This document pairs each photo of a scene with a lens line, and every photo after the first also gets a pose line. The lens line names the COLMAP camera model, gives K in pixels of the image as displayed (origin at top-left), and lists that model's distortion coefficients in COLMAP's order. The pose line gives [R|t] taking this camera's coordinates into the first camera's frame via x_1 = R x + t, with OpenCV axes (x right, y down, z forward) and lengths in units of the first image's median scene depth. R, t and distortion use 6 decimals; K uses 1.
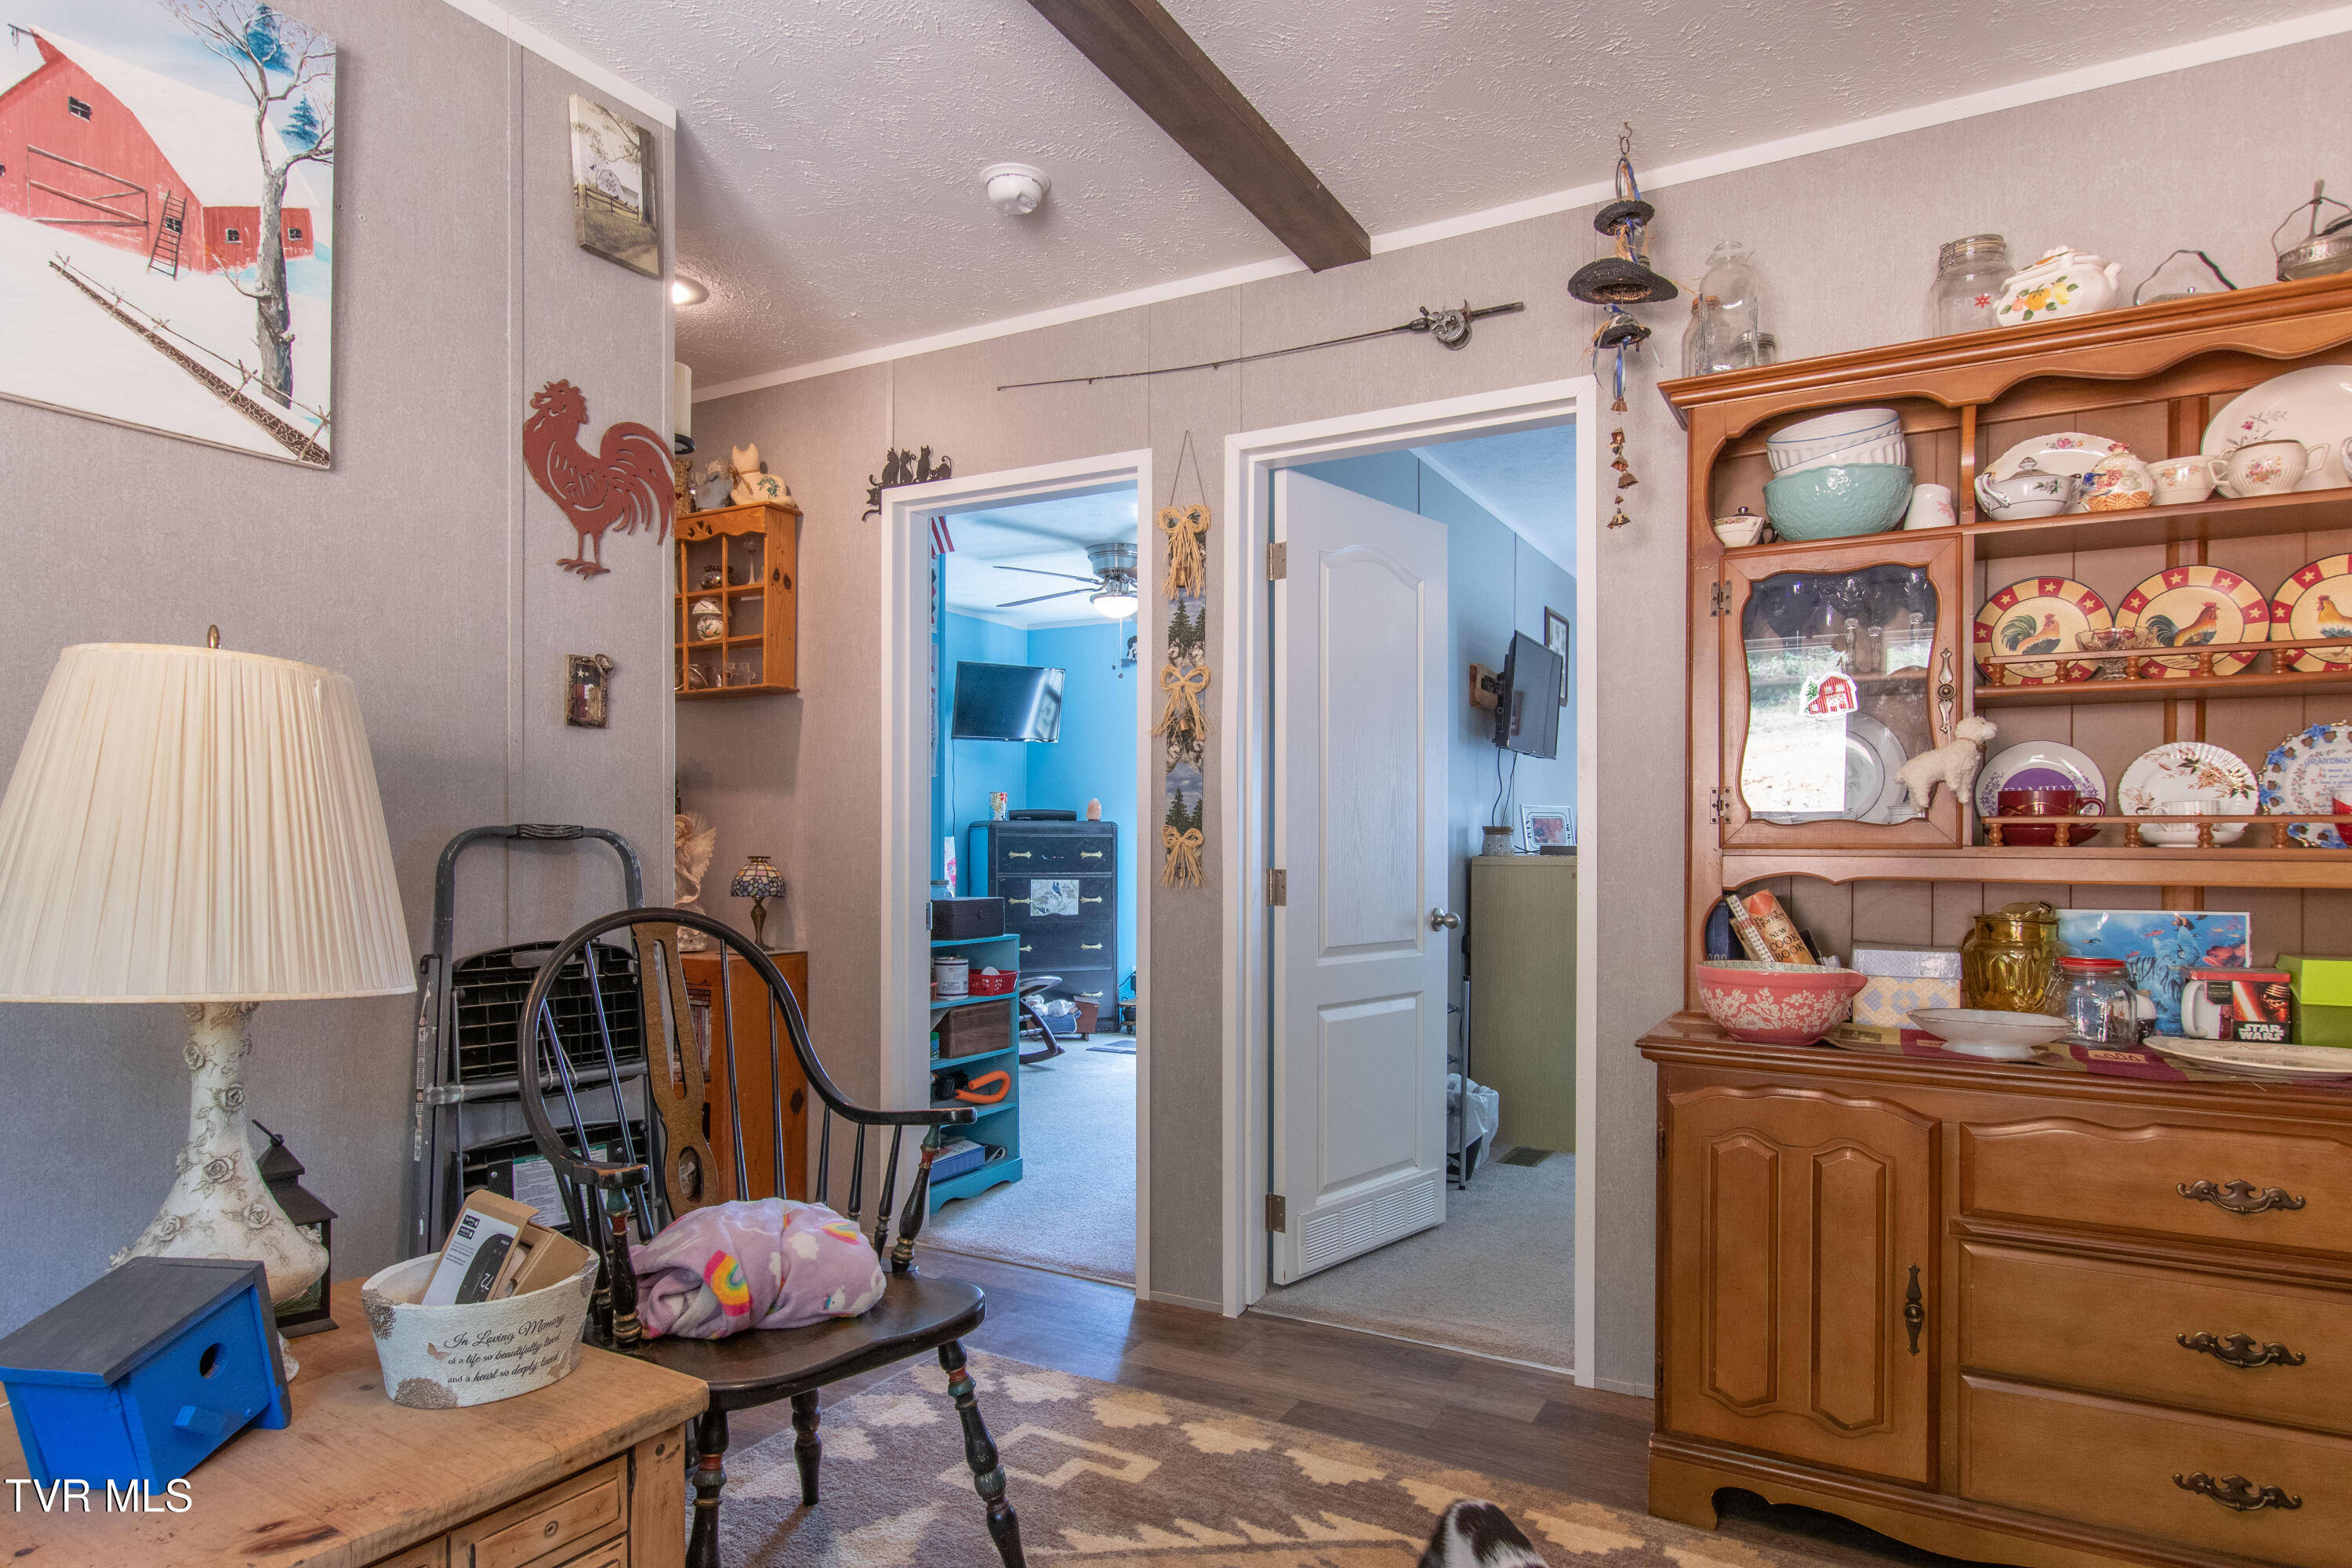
lens RADIAL K [[1290.9, 0, 1164.8], [0, 1290.9, 836.4], [0, 0, 1]] dist [0.004239, 0.001810]
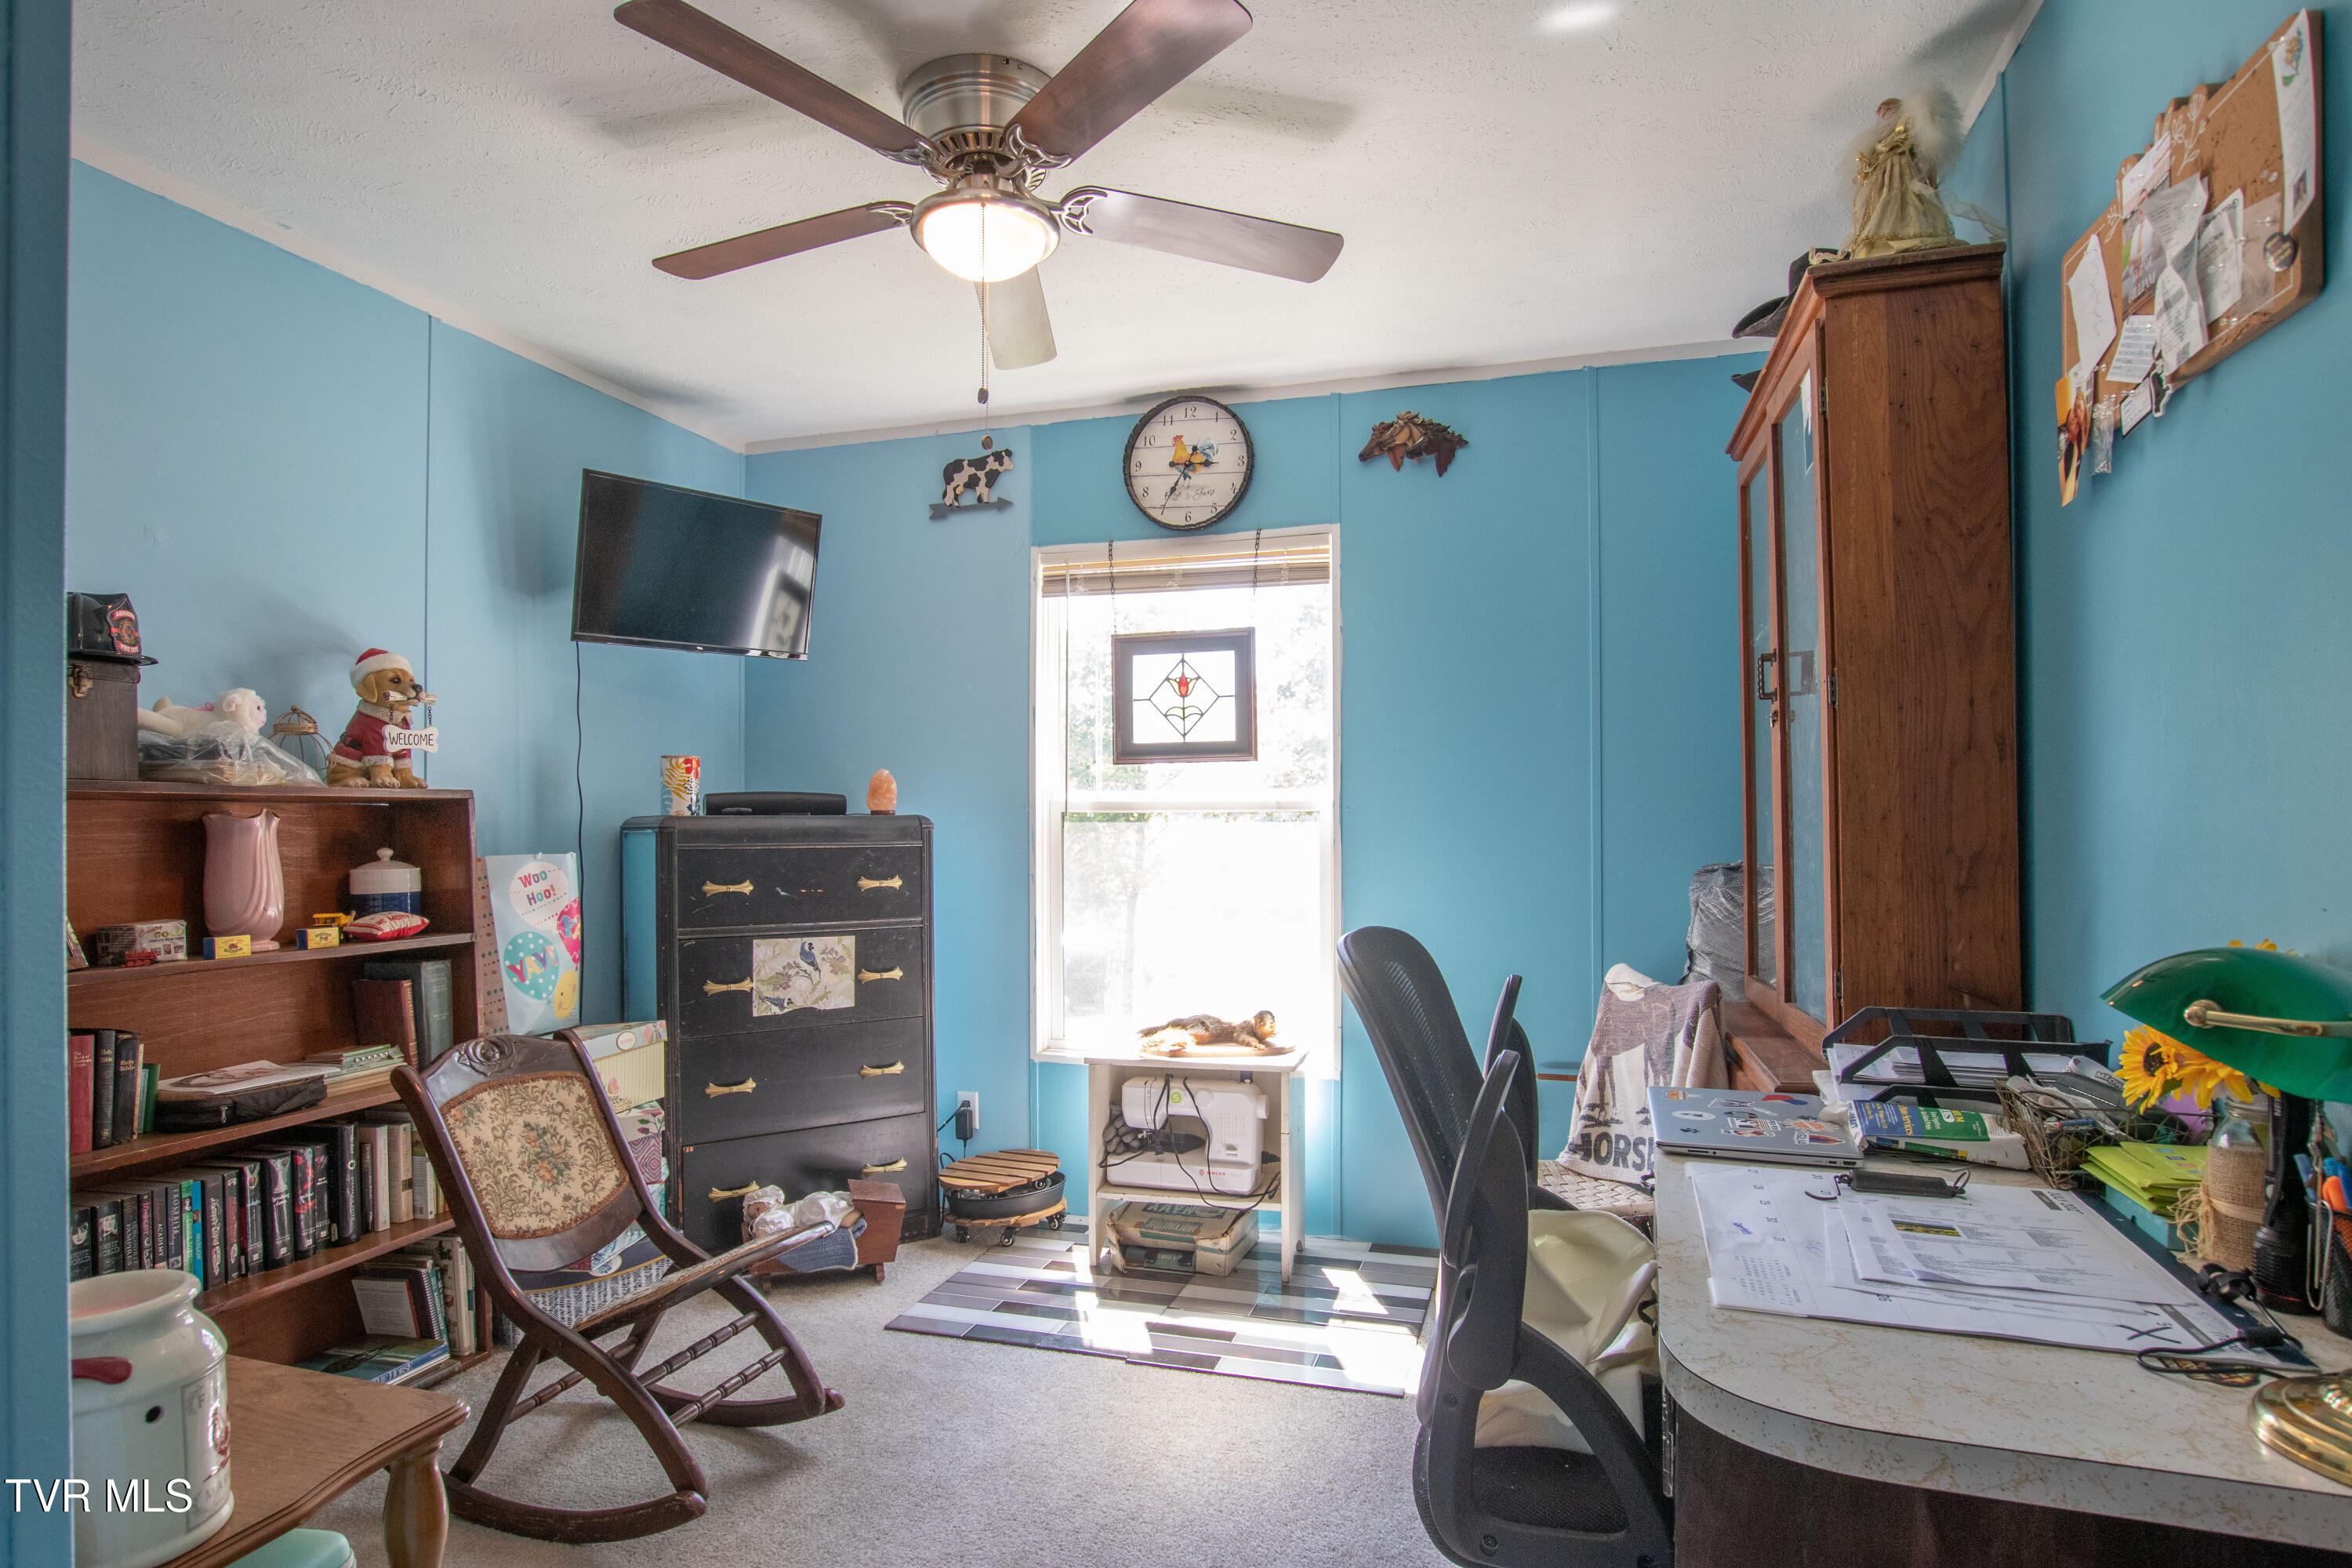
lens RADIAL K [[1290.9, 0, 1168.3], [0, 1290.9, 806.3], [0, 0, 1]] dist [0.004239, 0.001810]
pose [[0.979711, -0.006860, 0.200300, -0.047865], [0.008805, 0.999922, -0.008822, -0.009930], [-0.200223, 0.010407, 0.979695, 0.493818]]
